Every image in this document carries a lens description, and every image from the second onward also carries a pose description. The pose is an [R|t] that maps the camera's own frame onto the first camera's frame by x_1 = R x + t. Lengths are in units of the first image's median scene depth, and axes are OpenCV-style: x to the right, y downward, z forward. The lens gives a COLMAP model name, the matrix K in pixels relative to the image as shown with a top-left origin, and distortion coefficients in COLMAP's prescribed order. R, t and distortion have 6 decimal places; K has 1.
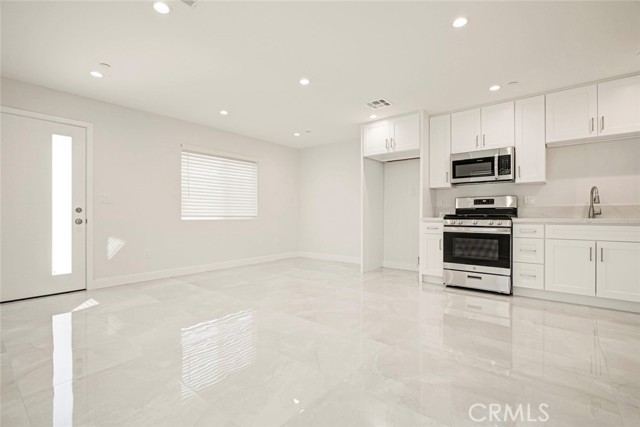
lens RADIAL K [[295.4, 0, 317.3], [0, 295.4, 215.4], [0, 0, 1]] dist [-0.002453, -0.000861]
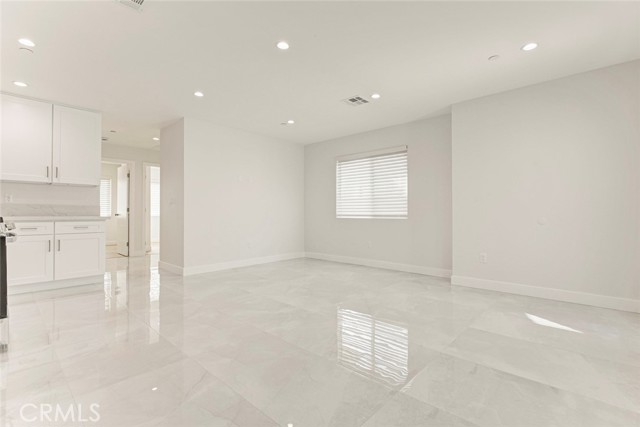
lens RADIAL K [[295.4, 0, 317.3], [0, 295.4, 215.4], [0, 0, 1]] dist [-0.002453, -0.000861]
pose [[-0.997556, -0.001978, 0.069840, -0.167524], [-0.001368, 0.999961, 0.008775, -0.002852], [-0.069854, 0.008658, -0.997520, 1.567290]]
